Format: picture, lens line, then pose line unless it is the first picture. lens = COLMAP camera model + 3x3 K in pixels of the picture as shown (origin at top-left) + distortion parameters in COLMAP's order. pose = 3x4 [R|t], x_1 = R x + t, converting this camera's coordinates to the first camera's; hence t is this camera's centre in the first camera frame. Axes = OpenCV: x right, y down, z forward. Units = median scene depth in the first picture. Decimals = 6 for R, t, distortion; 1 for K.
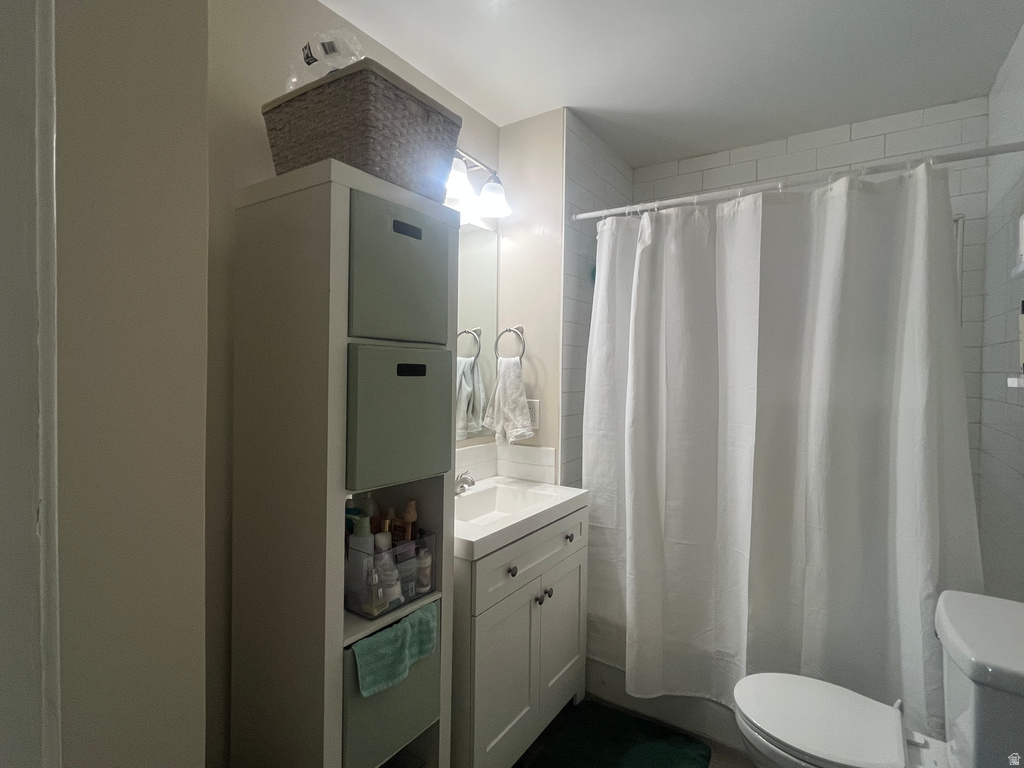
lens RADIAL K [[522.6, 0, 512.0], [0, 522.6, 384.0], [0, 0, 1]] dist [0.001986, -0.001158]
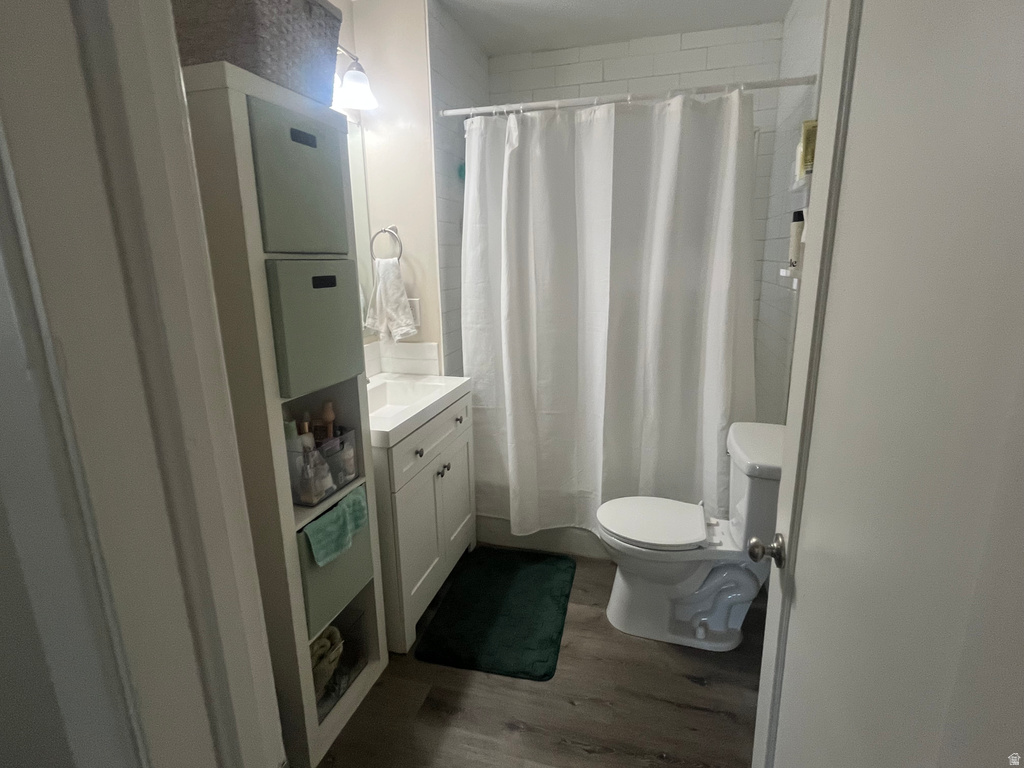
lens RADIAL K [[522.6, 0, 512.0], [0, 522.6, 384.0], [0, 0, 1]] dist [0.001986, -0.001158]
pose [[0.953975, -0.097392, 0.283630, -0.105319], [0.035682, 0.975939, 0.215102, -0.027102], [-0.297755, -0.195082, 0.934497, -0.096883]]
